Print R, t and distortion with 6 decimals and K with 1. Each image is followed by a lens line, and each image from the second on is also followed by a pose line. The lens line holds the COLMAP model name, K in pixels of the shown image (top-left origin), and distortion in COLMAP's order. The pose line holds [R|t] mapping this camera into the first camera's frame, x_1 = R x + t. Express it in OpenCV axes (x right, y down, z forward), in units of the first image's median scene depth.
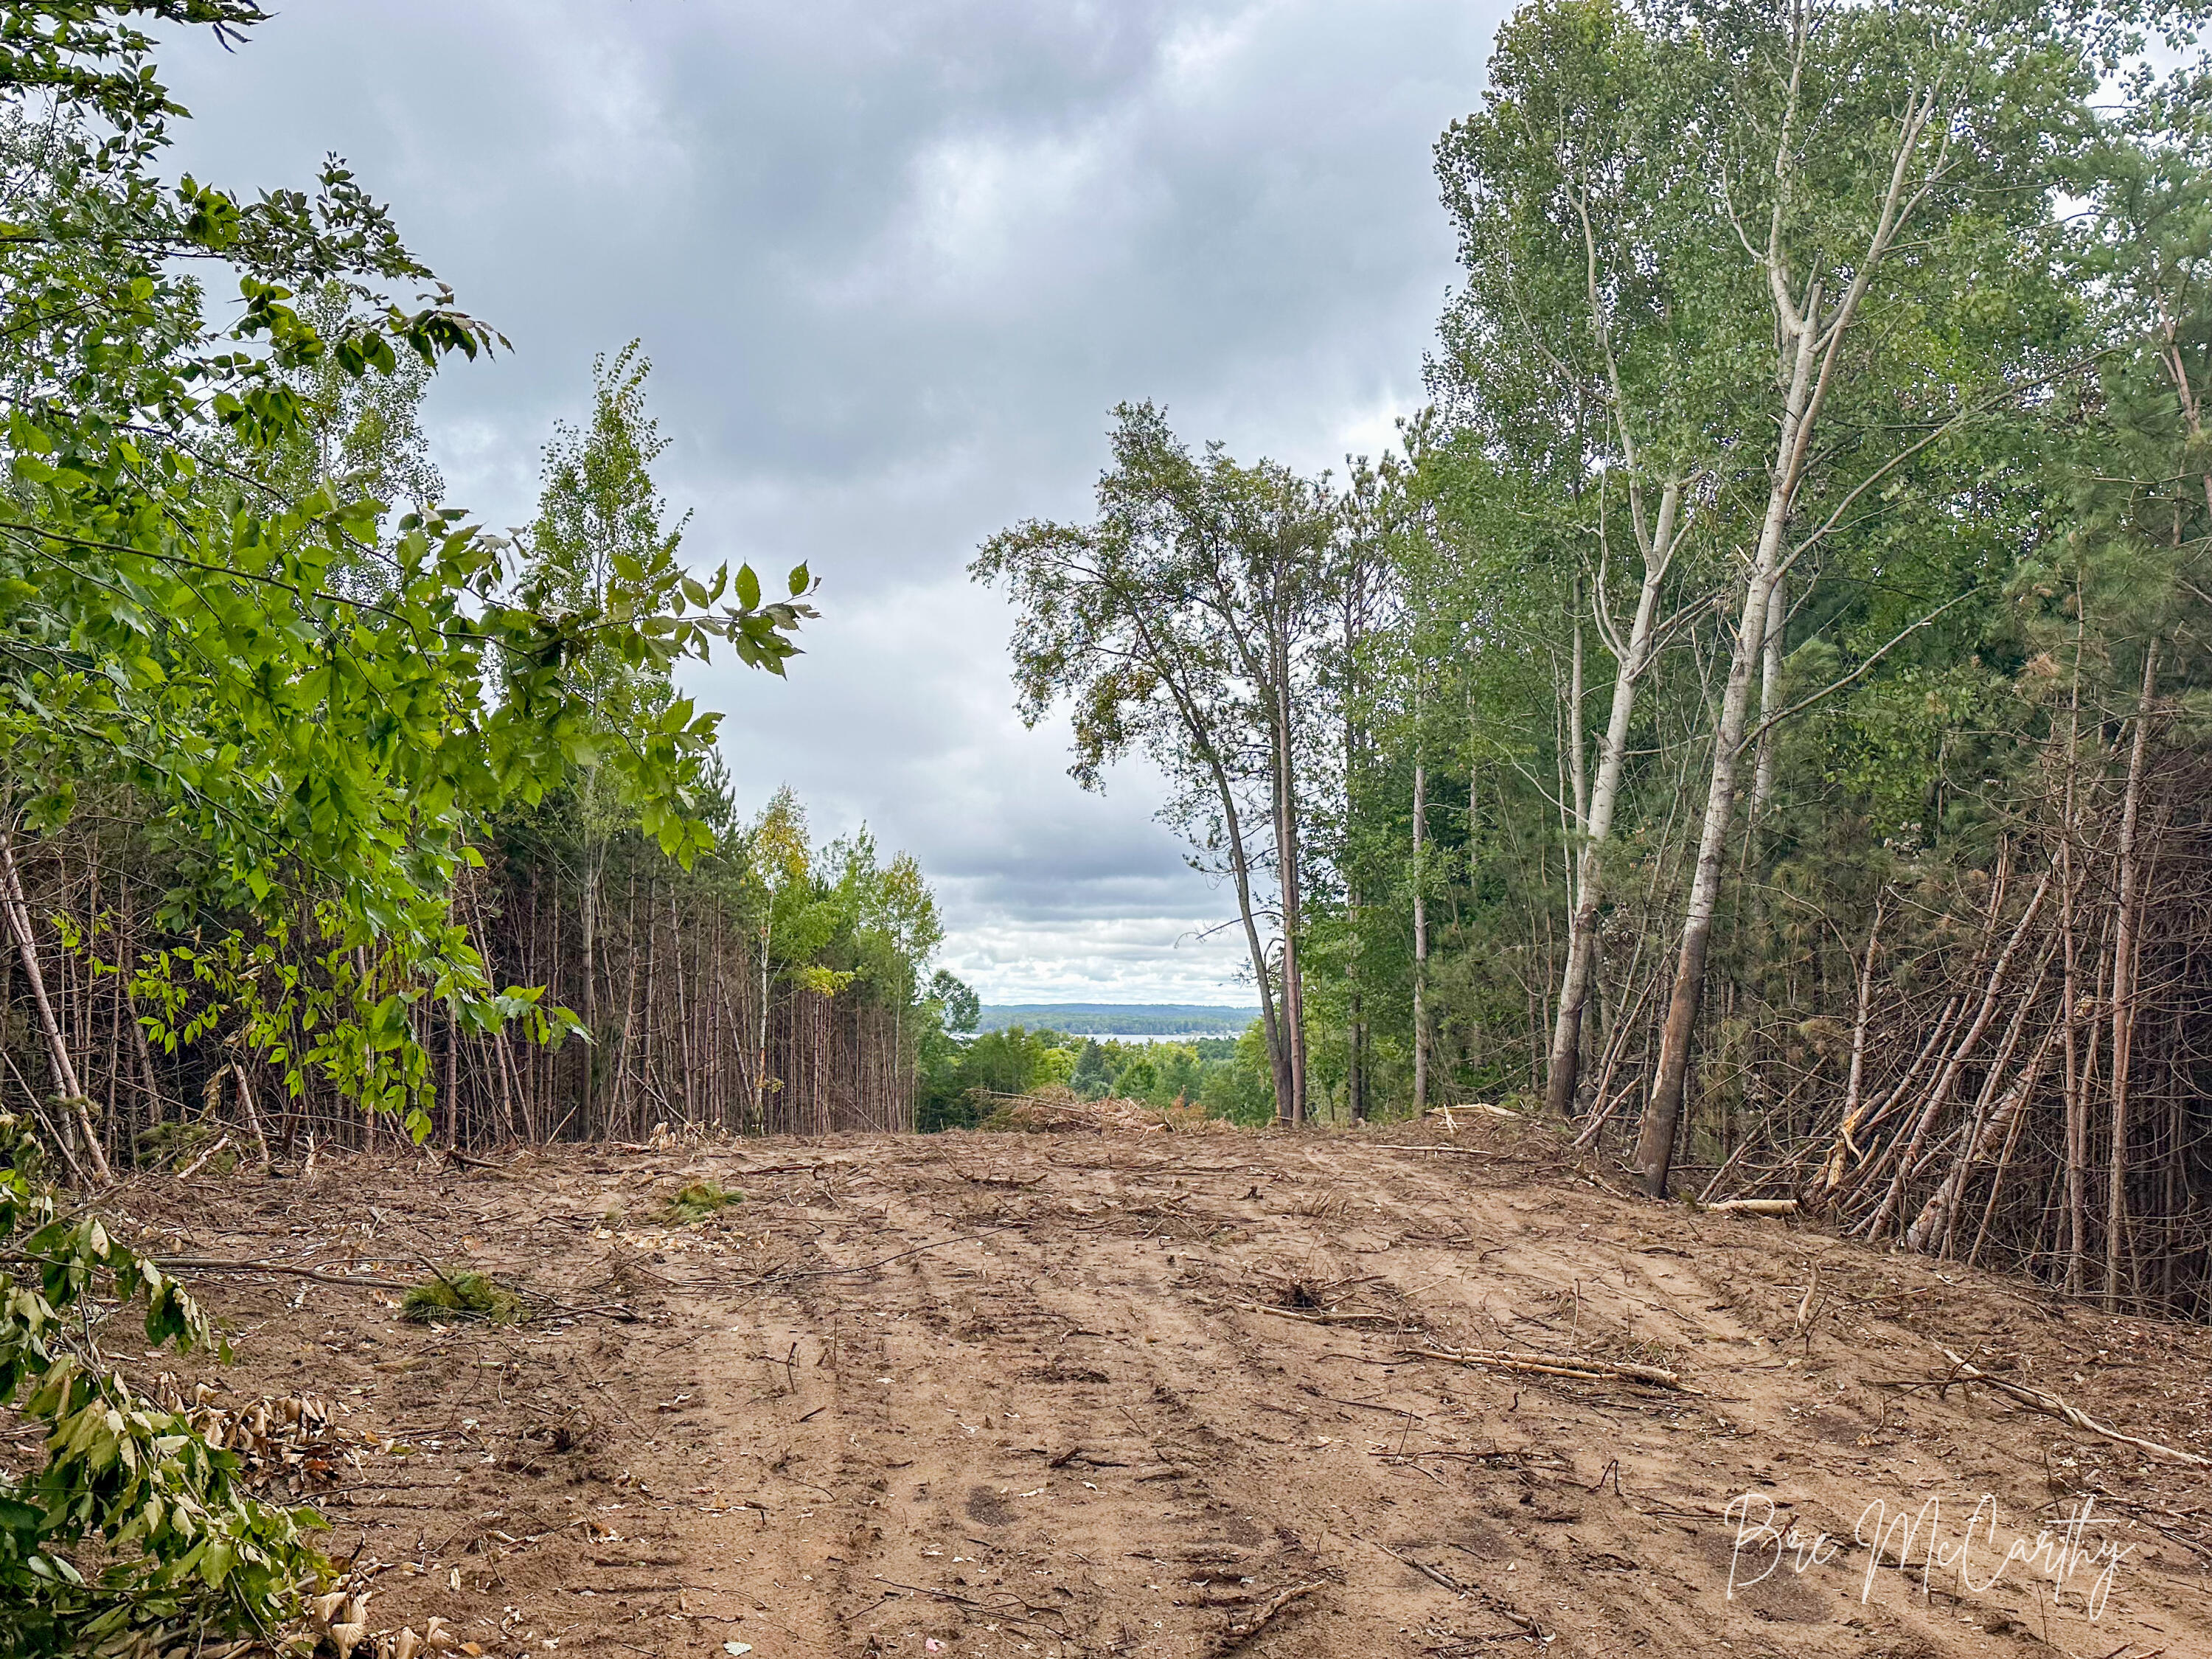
lens RADIAL K [[1555.6, 0, 1023.1], [0, 1555.6, 828.3], [0, 0, 1]] dist [0.080422, 0.000023]
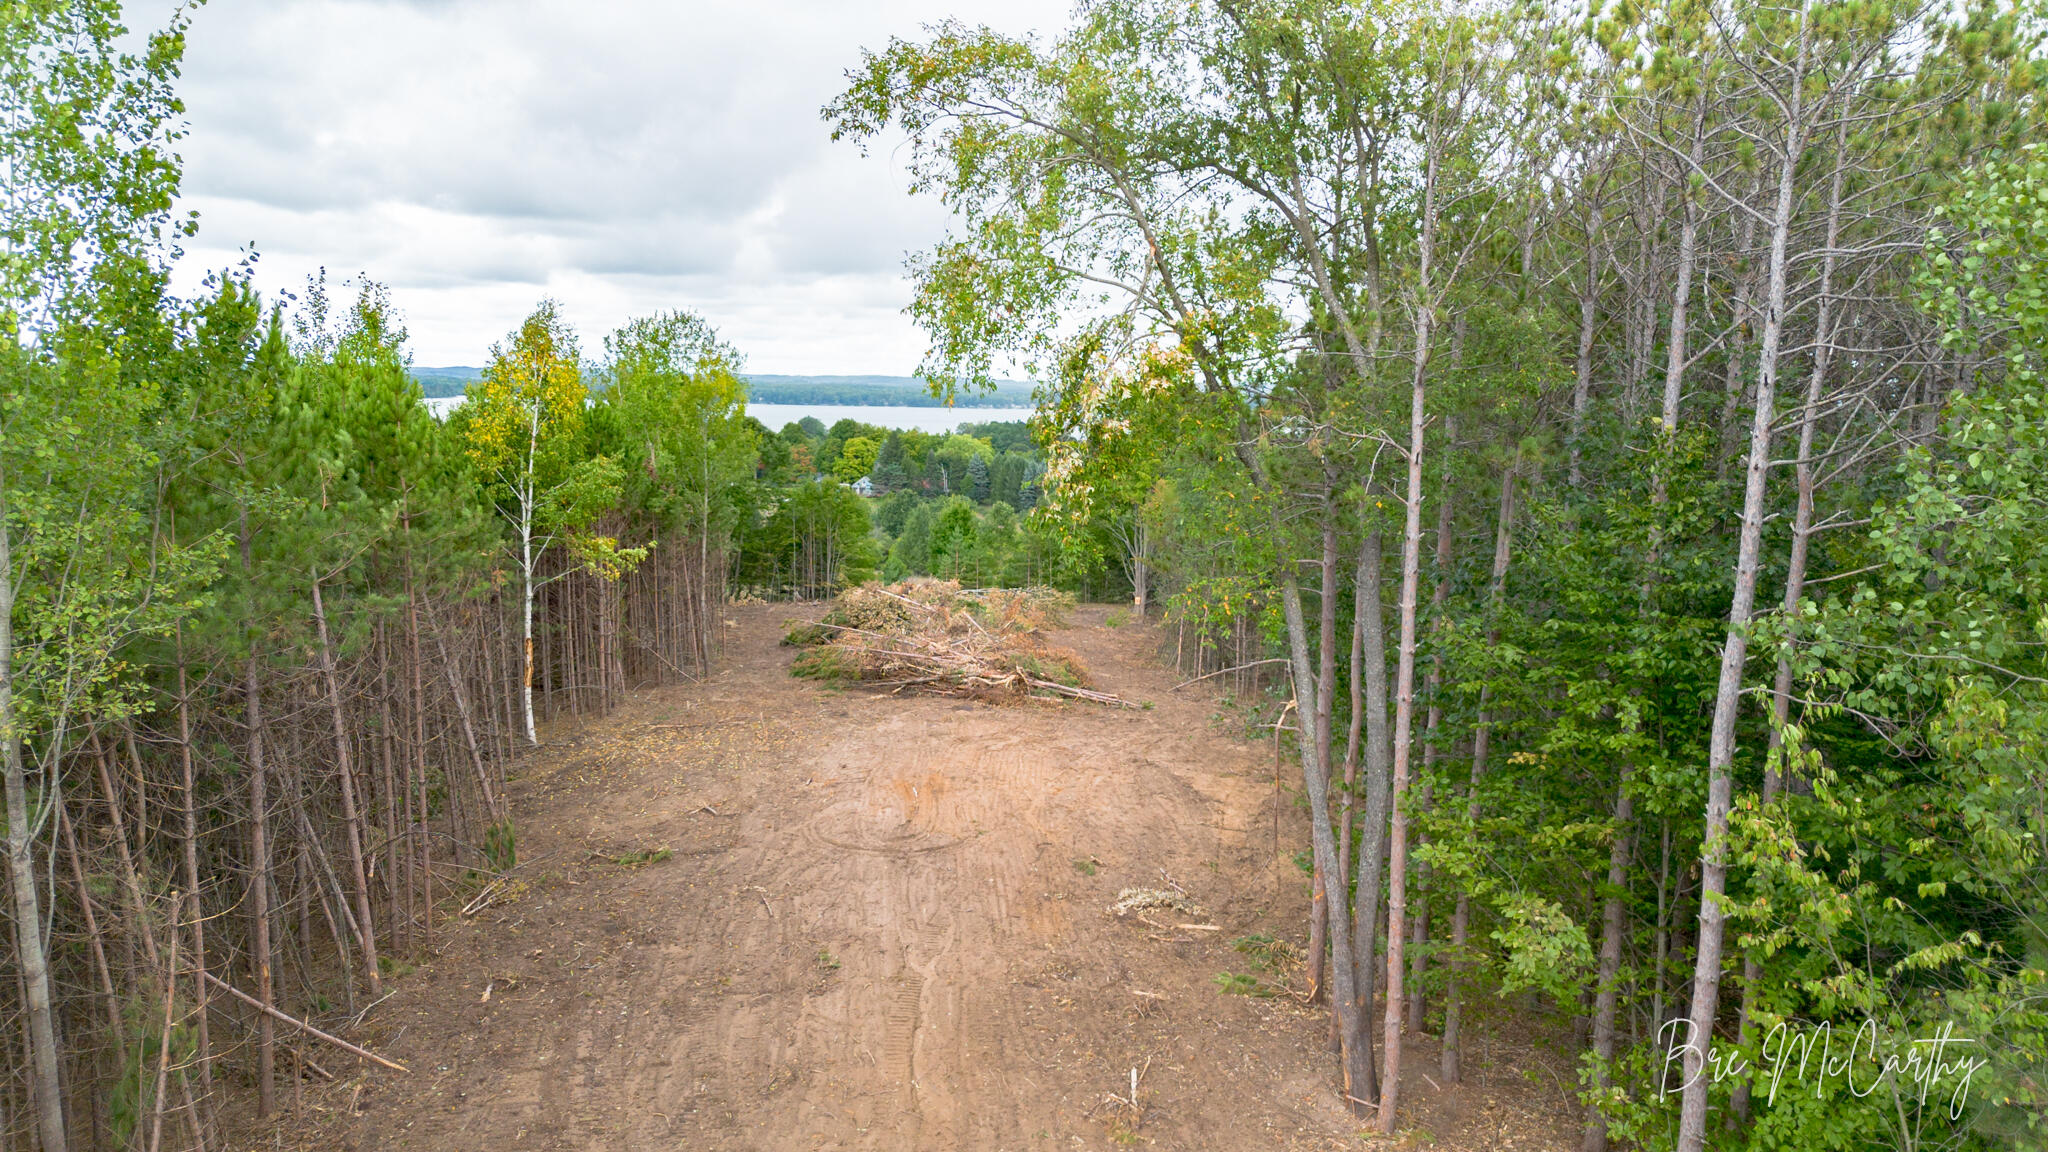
lens RADIAL K [[1432.7, 0, 1024.0], [0, 1432.7, 576.0], [0, 0, 1]] dist [0.055737, -0.040751]
pose [[0.990228, -0.005127, 0.139361, -0.035772], [-0.030138, 0.967840, 0.249753, -0.135302], [-0.136159, -0.251513, 0.958229, 0.480397]]
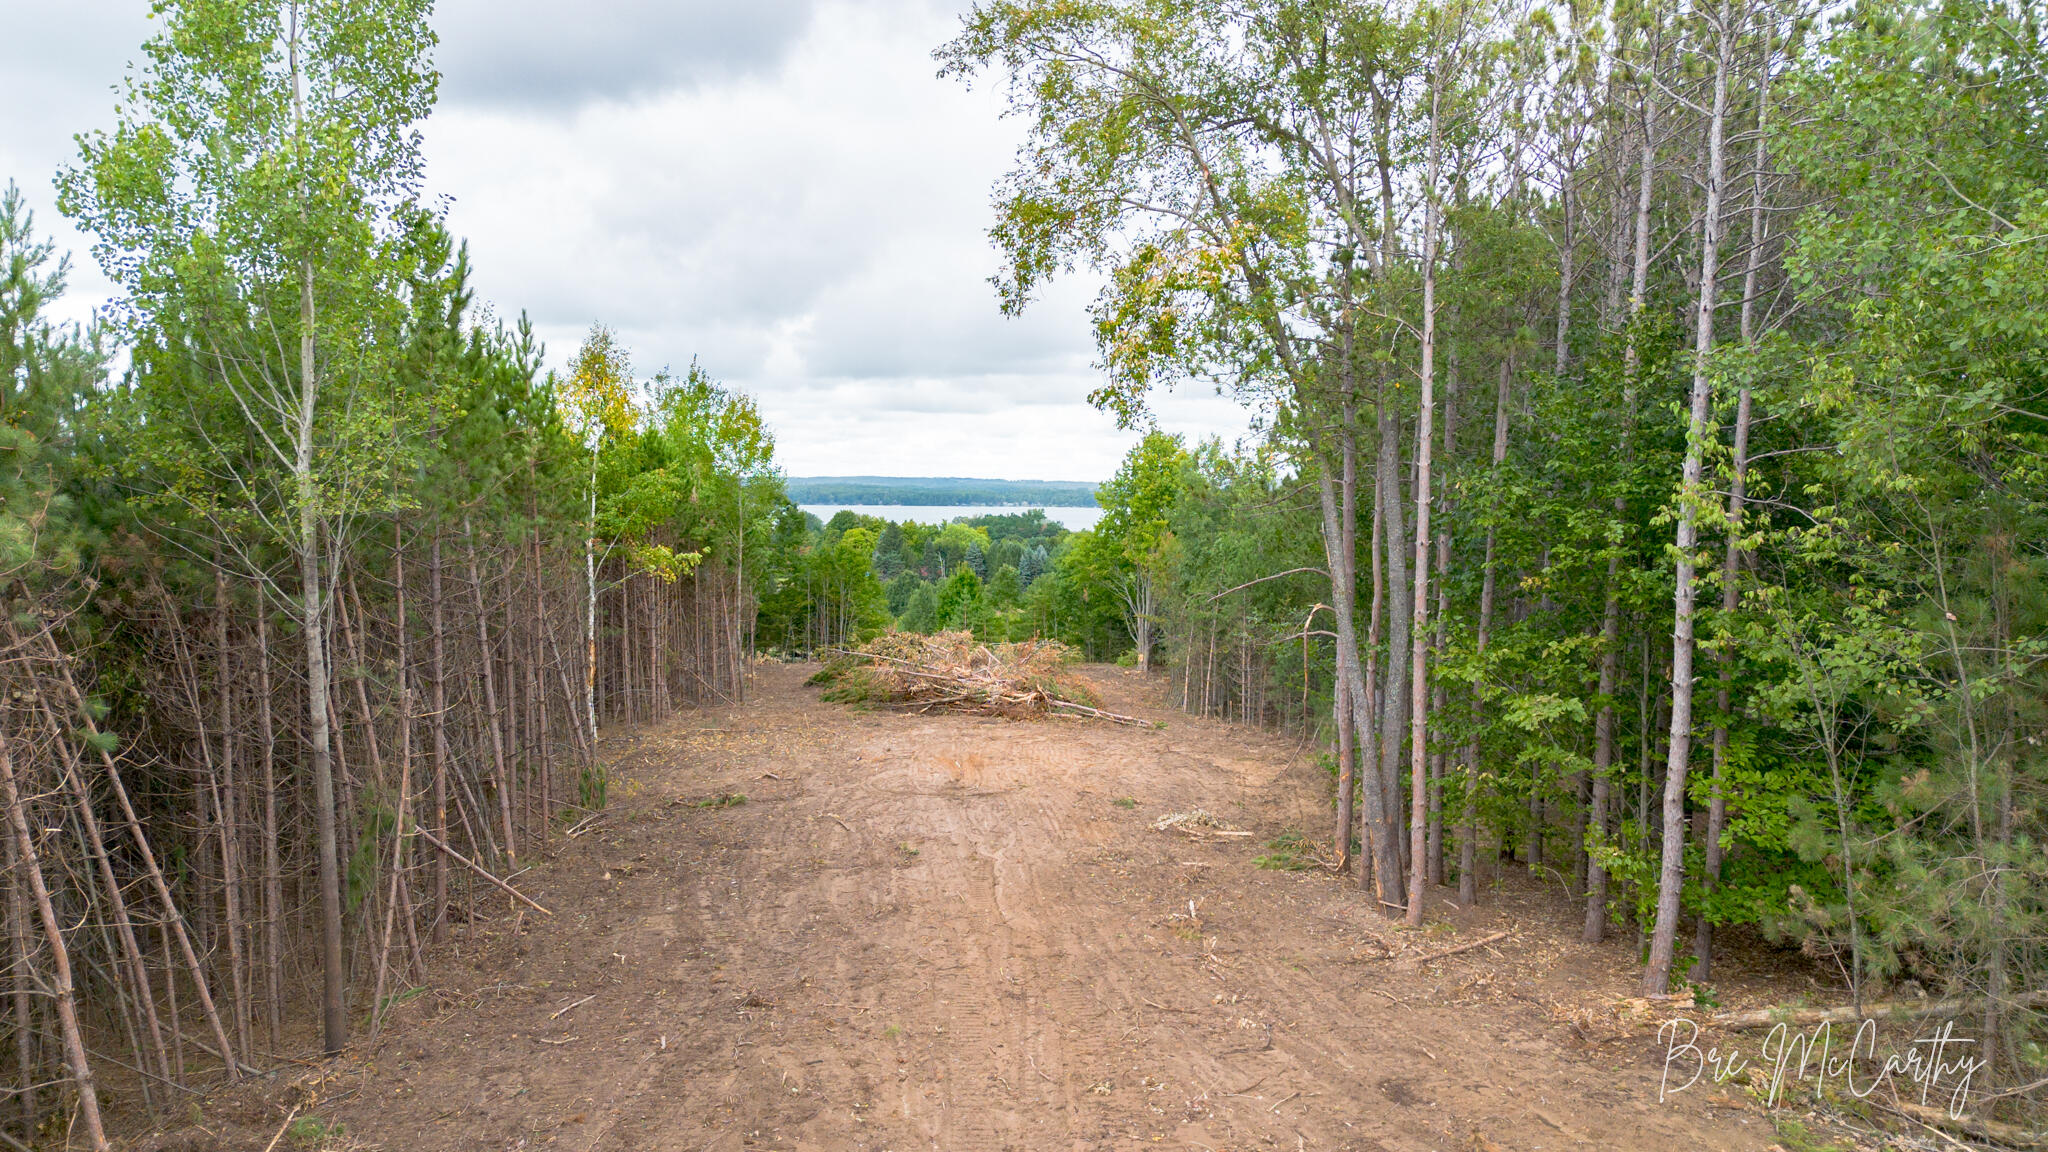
lens RADIAL K [[1419.8, 0, 1025.1], [0, 1419.8, 596.2], [0, 0, 1]] dist [0.080756, -0.116128]
pose [[0.989223, -0.006619, 0.146264, -0.082029], [-0.022398, 0.980377, 0.195854, -0.067528], [-0.144691, -0.197020, 0.969664, 0.382752]]
